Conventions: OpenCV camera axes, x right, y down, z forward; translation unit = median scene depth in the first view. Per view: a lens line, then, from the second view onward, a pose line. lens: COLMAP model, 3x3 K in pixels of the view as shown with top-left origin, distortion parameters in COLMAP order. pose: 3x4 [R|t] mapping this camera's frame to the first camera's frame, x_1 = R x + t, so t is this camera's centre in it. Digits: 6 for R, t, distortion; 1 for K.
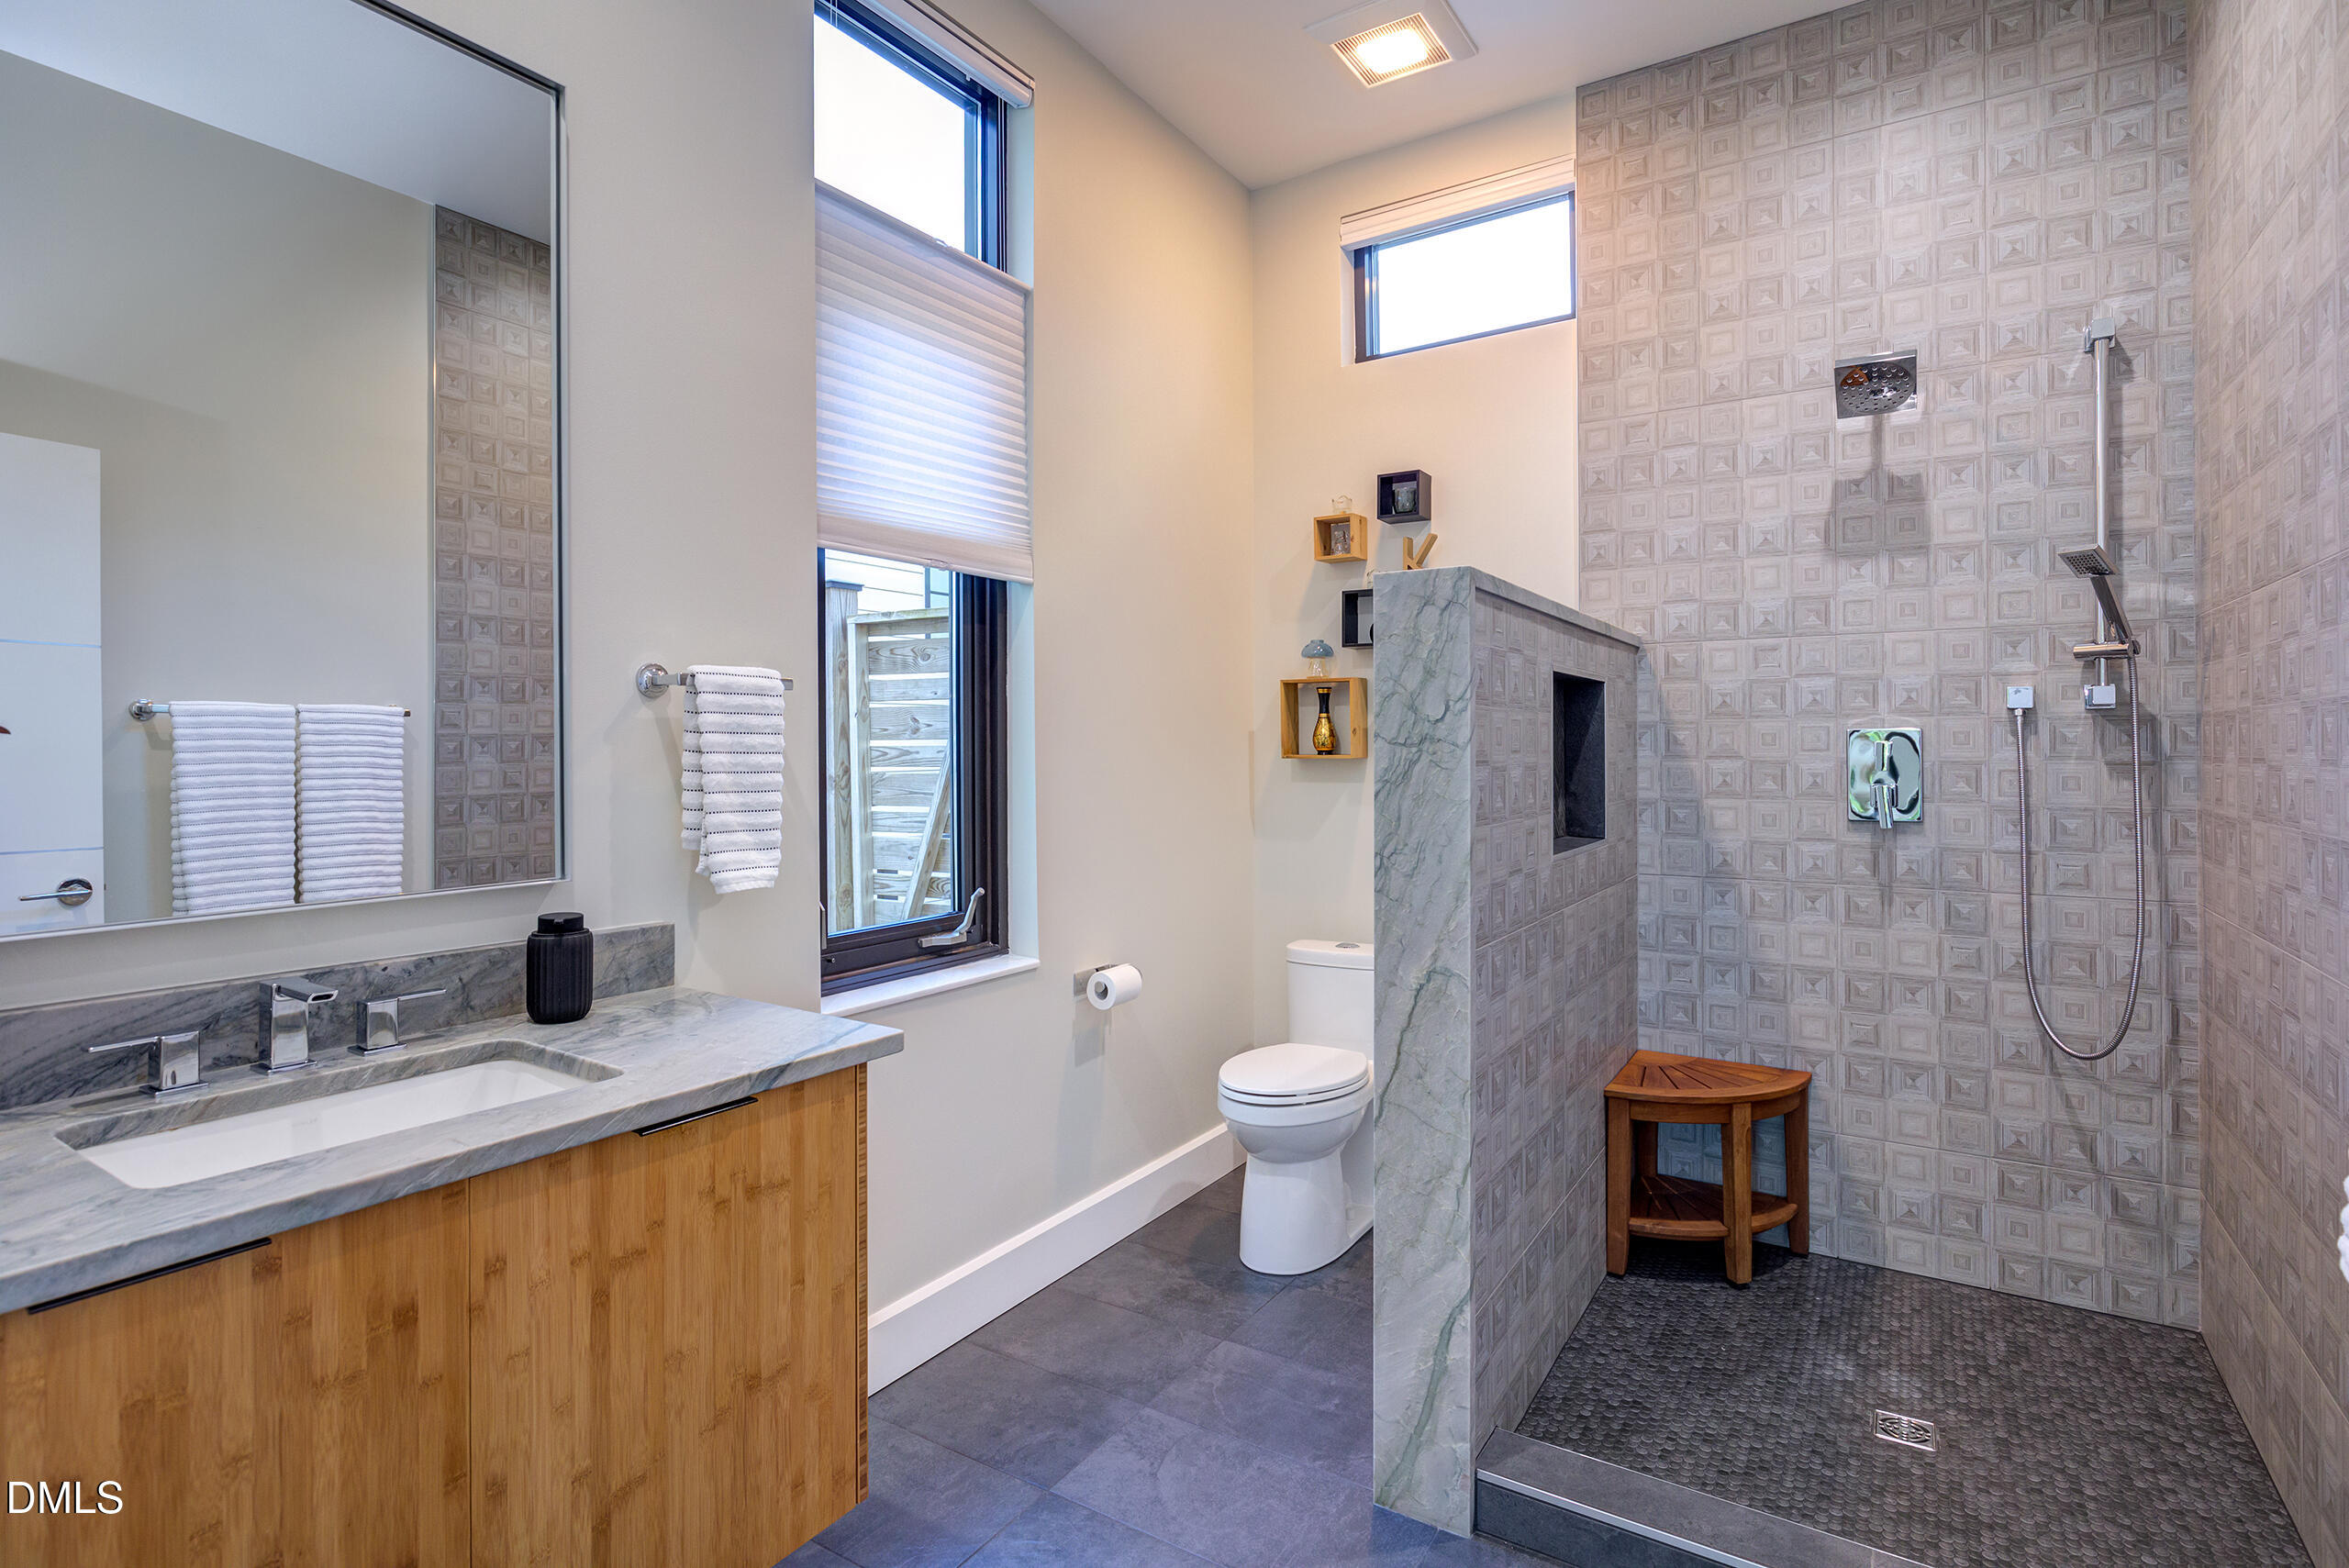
lens RADIAL K [[1189.3, 0, 1146.1], [0, 1189.3, 745.0], [0, 0, 1]] dist [-0.000381, -0.001279]
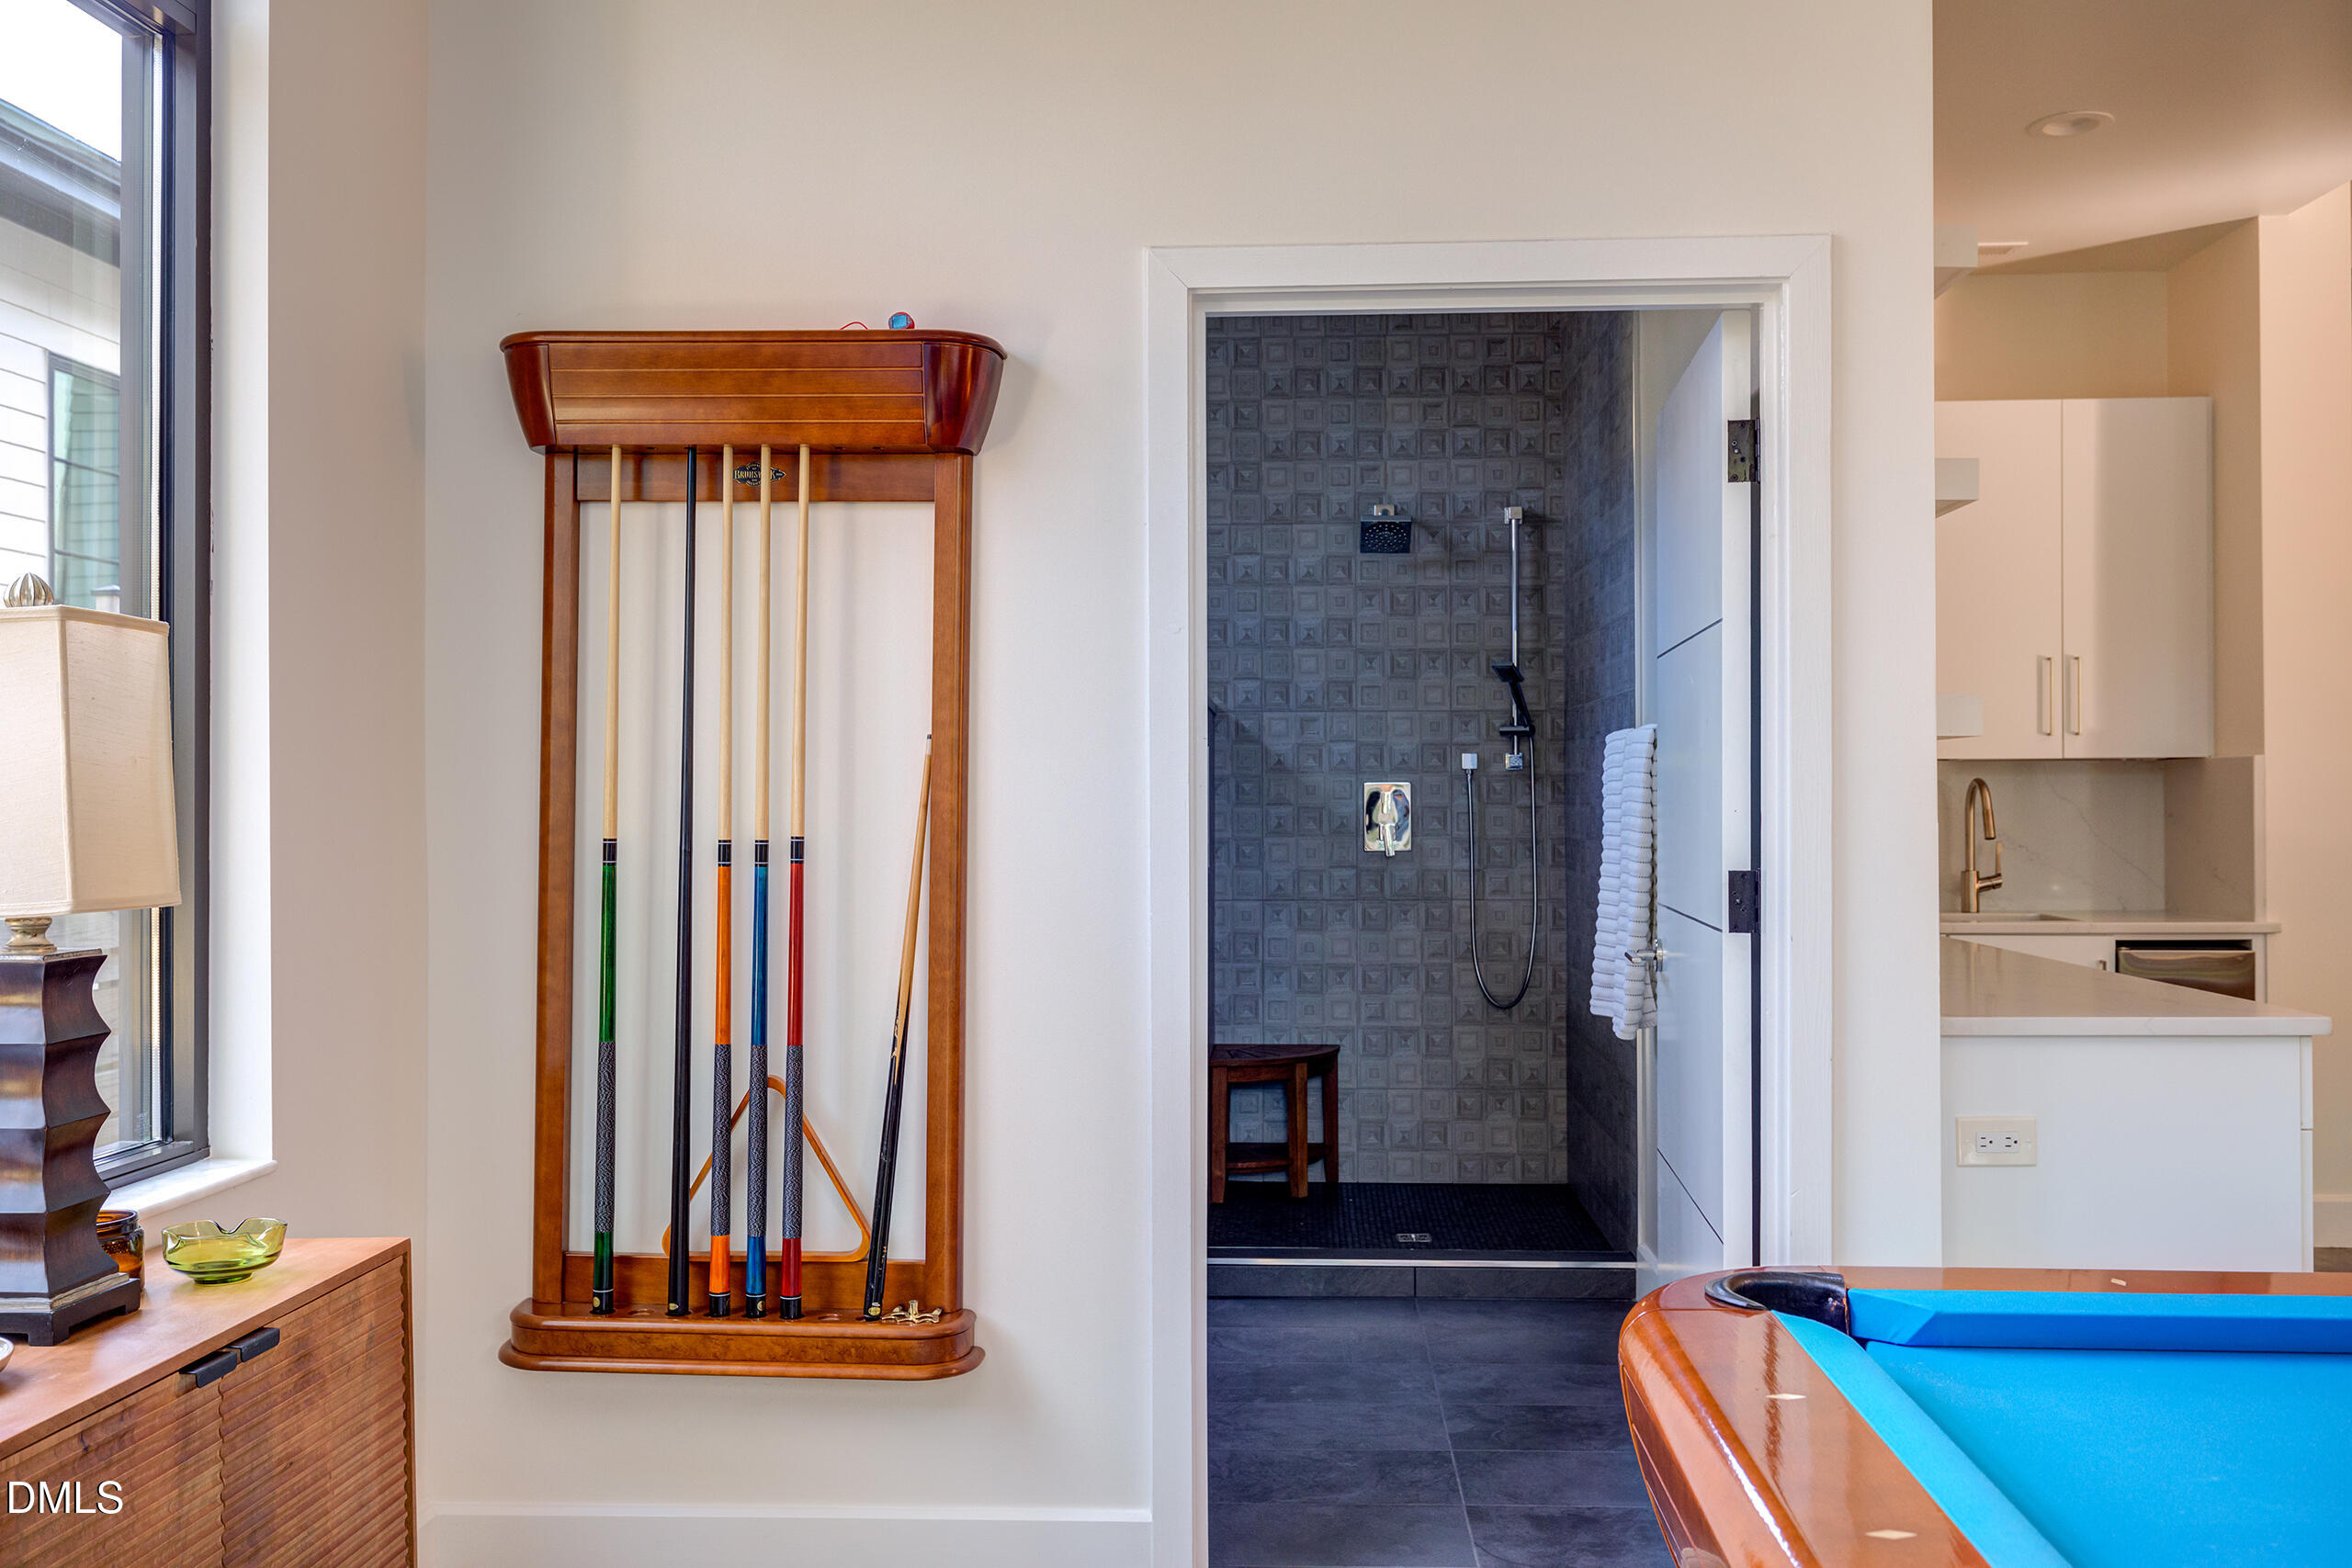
lens RADIAL K [[2093.8, 0, 1177.5], [0, 2093.8, 781.5], [0, 0, 1]] dist [-0.001053, 0.000319]
pose [[0.861776, 0.001717, 0.507286, -0.790580], [-0.000451, 0.999996, -0.002619, -0.008627], [-0.507288, 0.002028, 0.861774, -0.927224]]
